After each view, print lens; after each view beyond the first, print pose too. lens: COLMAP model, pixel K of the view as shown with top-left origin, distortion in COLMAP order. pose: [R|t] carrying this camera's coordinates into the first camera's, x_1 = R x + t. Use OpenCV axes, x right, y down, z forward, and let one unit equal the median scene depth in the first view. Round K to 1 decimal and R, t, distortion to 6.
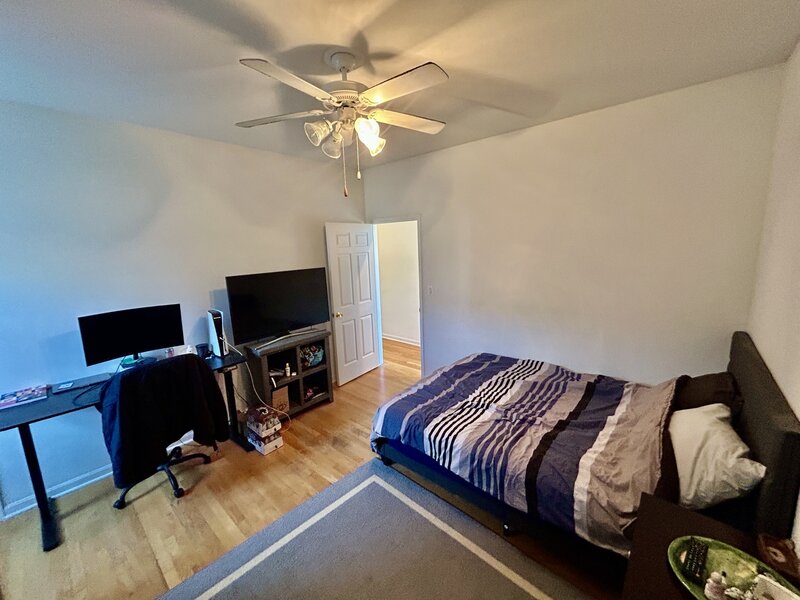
lens RADIAL K [[321.4, 0, 398.7], [0, 321.4, 298.8], [0, 0, 1]] dist [-0.001113, 0.000028]
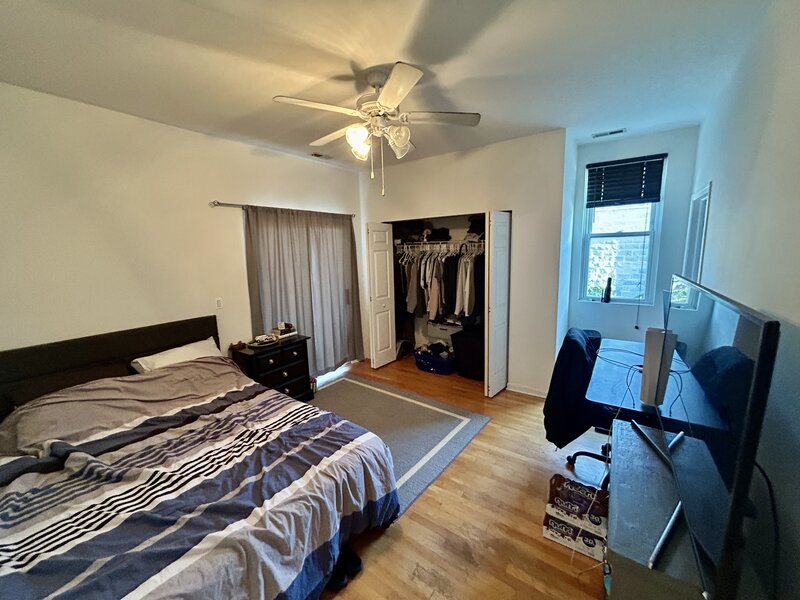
lens RADIAL K [[321.4, 0, 398.7], [0, 321.4, 298.8], [0, 0, 1]] dist [-0.001113, 0.000028]
pose [[-0.993074, 0.074290, -0.091026, -0.062329], [0.041871, 0.947635, 0.316598, -0.263456], [0.109779, 0.310594, -0.944182, 1.806760]]
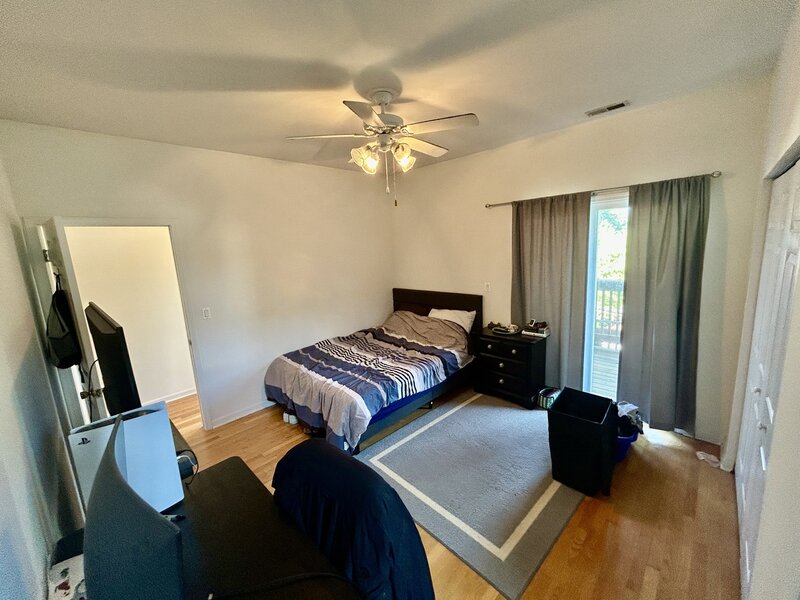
lens RADIAL K [[321.4, 0, 398.7], [0, 321.4, 298.8], [0, 0, 1]] dist [-0.001113, 0.000028]
pose [[0.058896, -0.138625, 0.988592, -1.148004], [0.216892, 0.968431, 0.122876, -0.095343], [-0.974417, 0.207181, 0.087104, 0.756908]]
